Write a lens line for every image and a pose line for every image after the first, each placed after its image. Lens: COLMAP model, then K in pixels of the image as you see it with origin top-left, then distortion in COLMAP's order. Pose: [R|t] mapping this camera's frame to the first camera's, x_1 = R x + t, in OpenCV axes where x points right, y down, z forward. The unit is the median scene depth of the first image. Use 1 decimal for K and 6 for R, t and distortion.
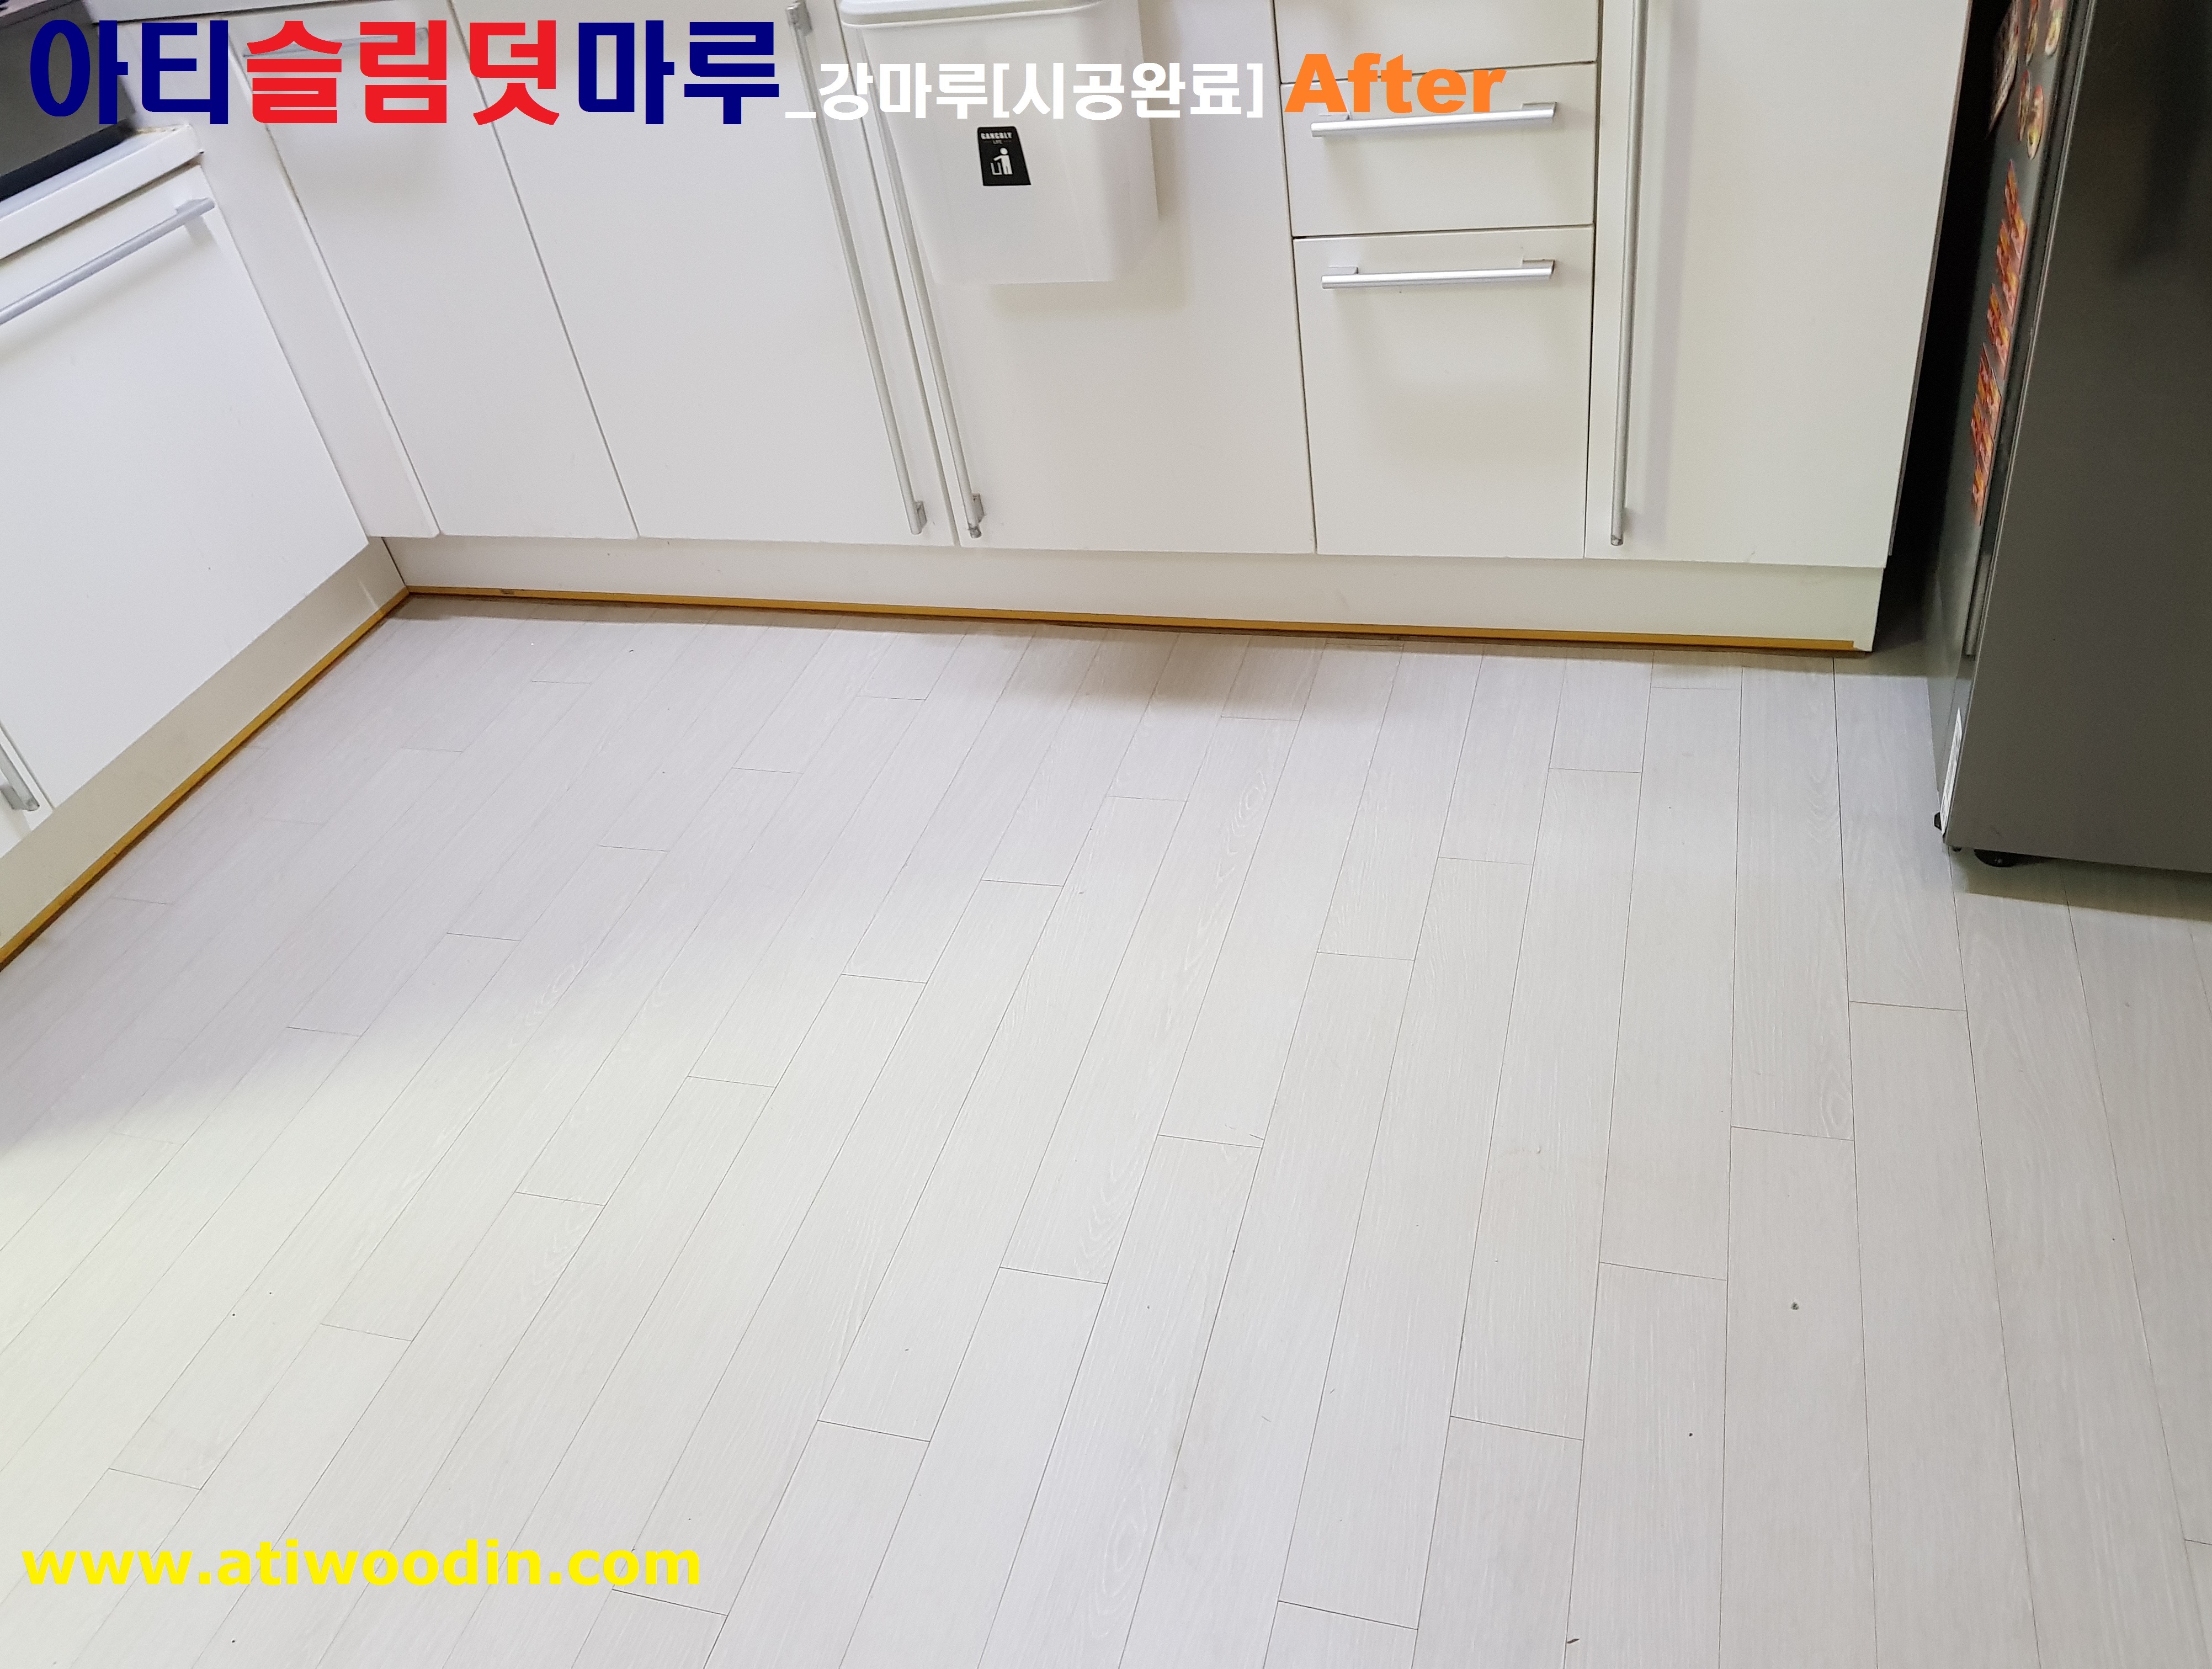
lens RADIAL K [[1757.6, 0, 1106.0], [0, 1757.6, 834.5], [0, 0, 1]] dist [0.094876, -0.179441]
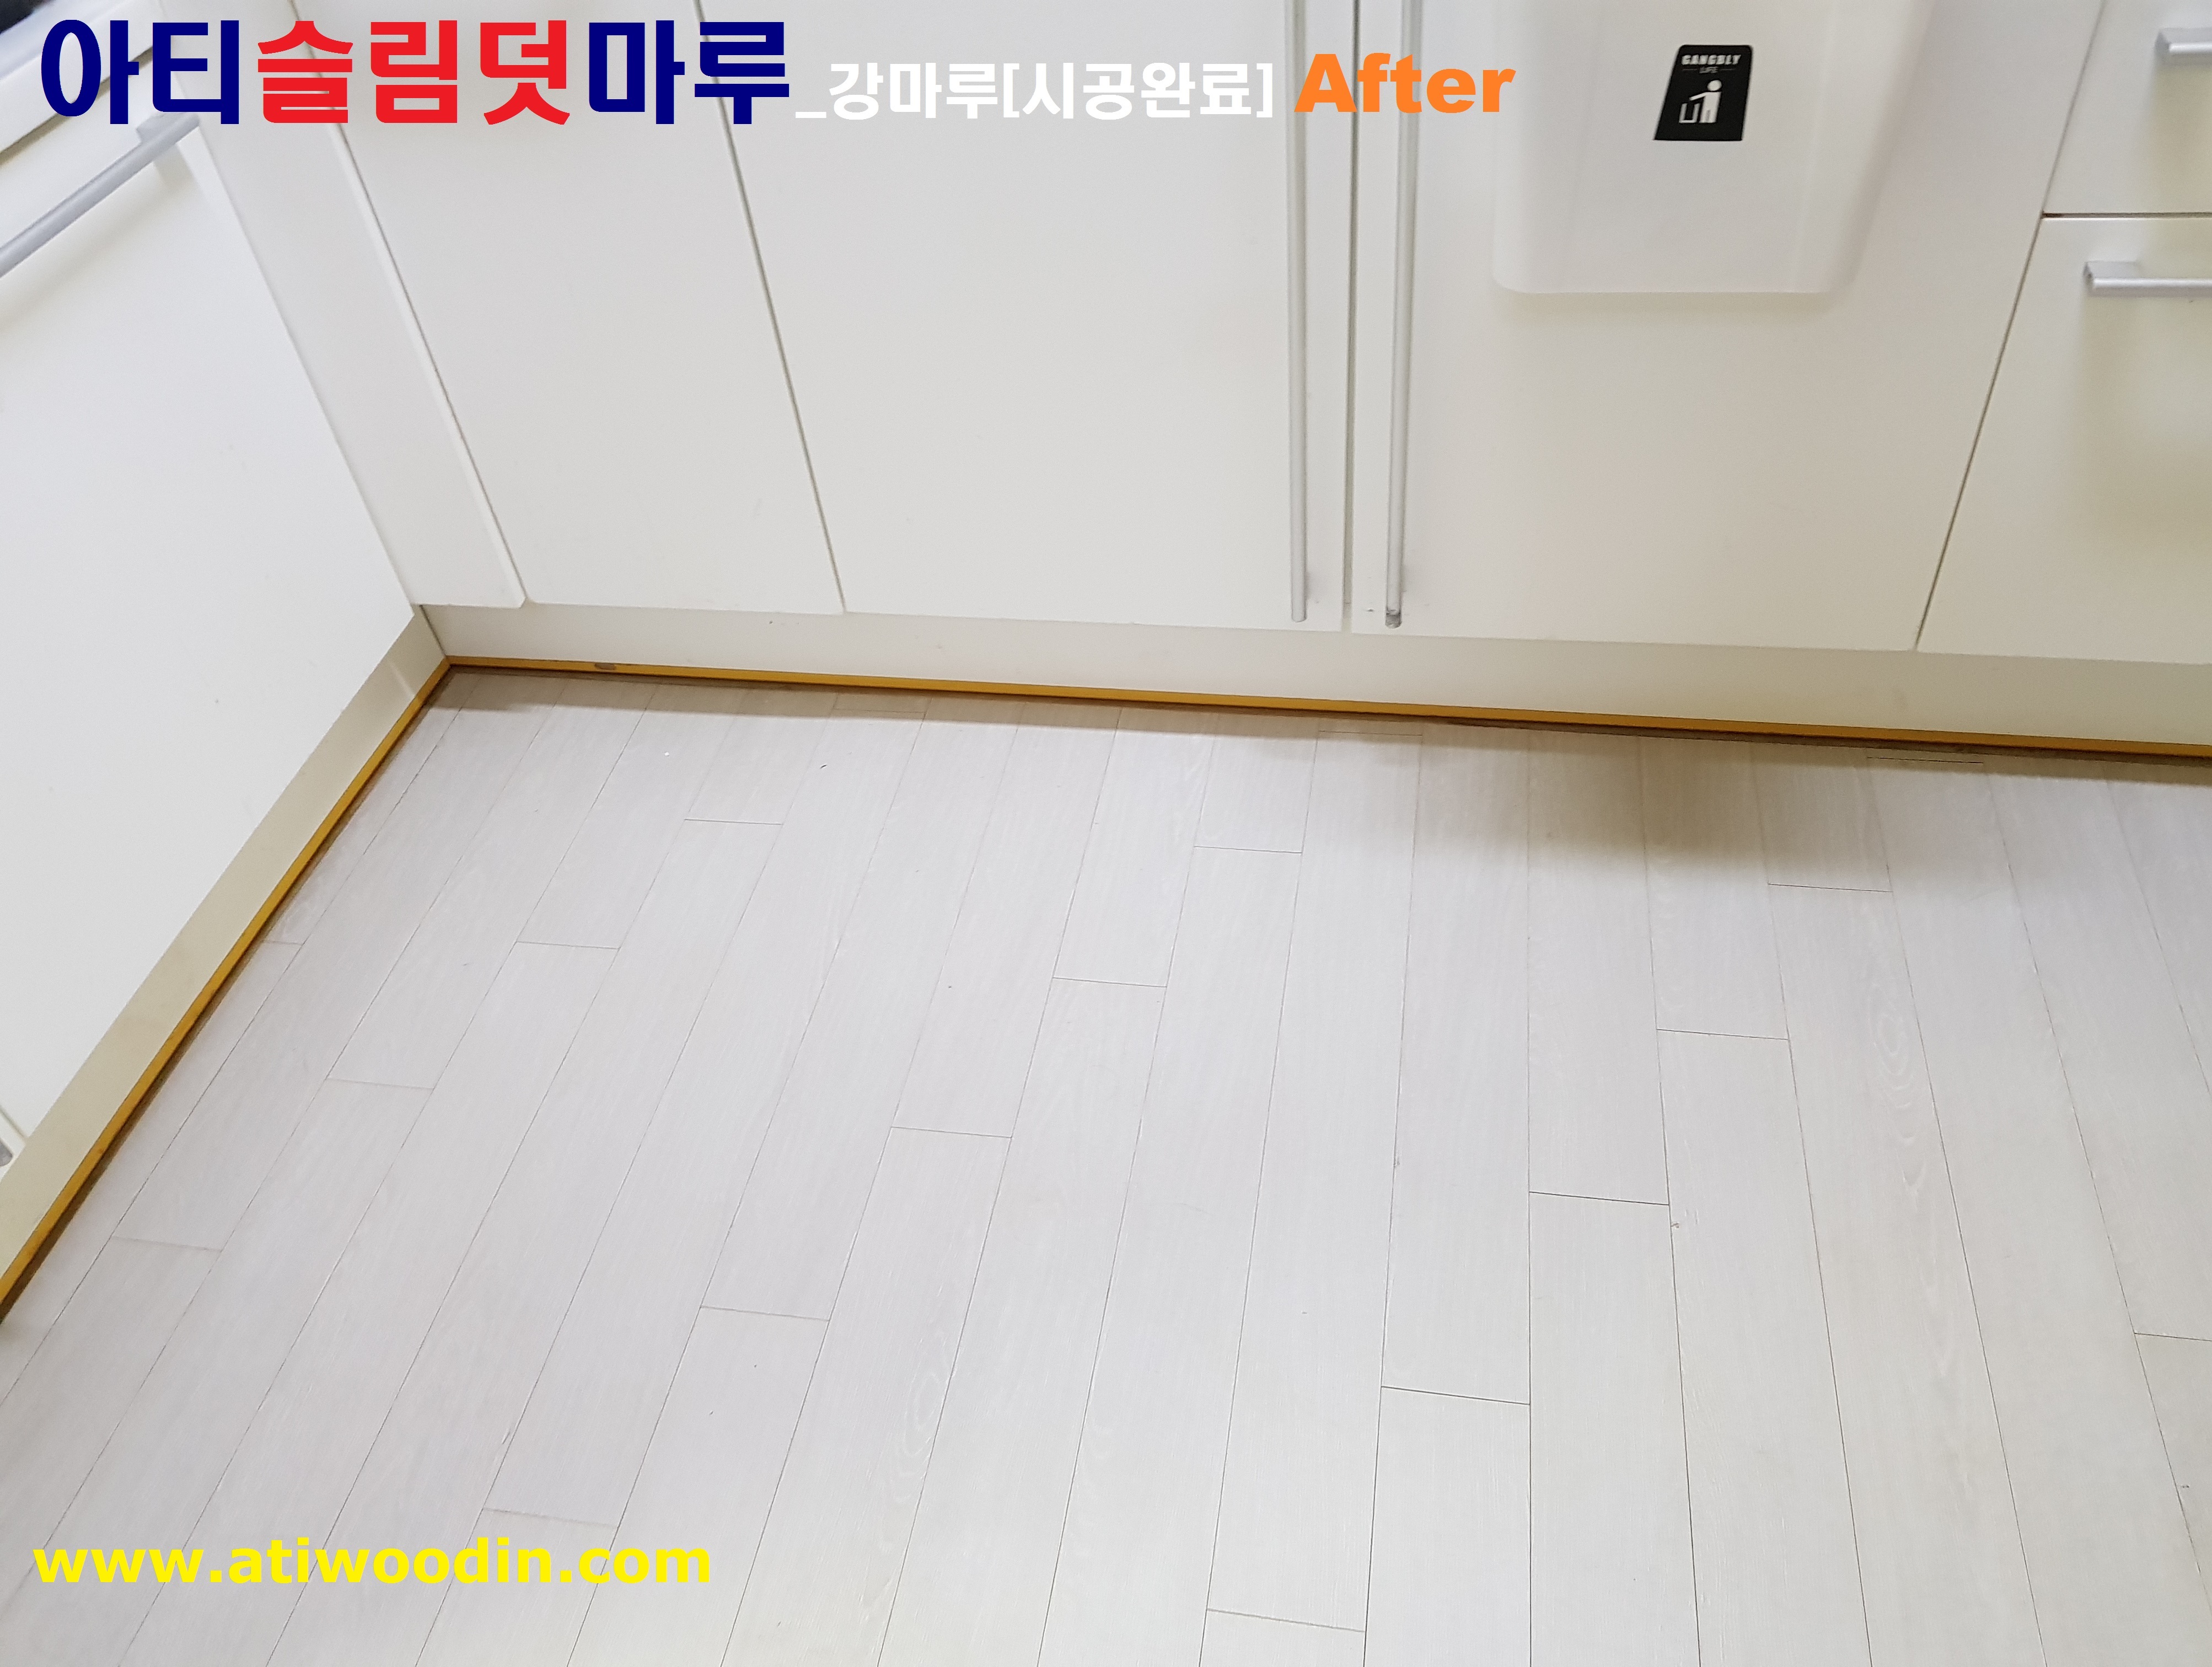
lens RADIAL K [[1757.4, 0, 1106.0], [0, 1757.4, 833.5], [0, 0, 1]] dist [0.094876, -0.179441]
pose [[0.991993, -0.041629, 0.119238, -0.250767], [0.029723, 0.994549, 0.099943, -0.149430], [-0.122749, -0.095599, 0.987823, 0.307258]]
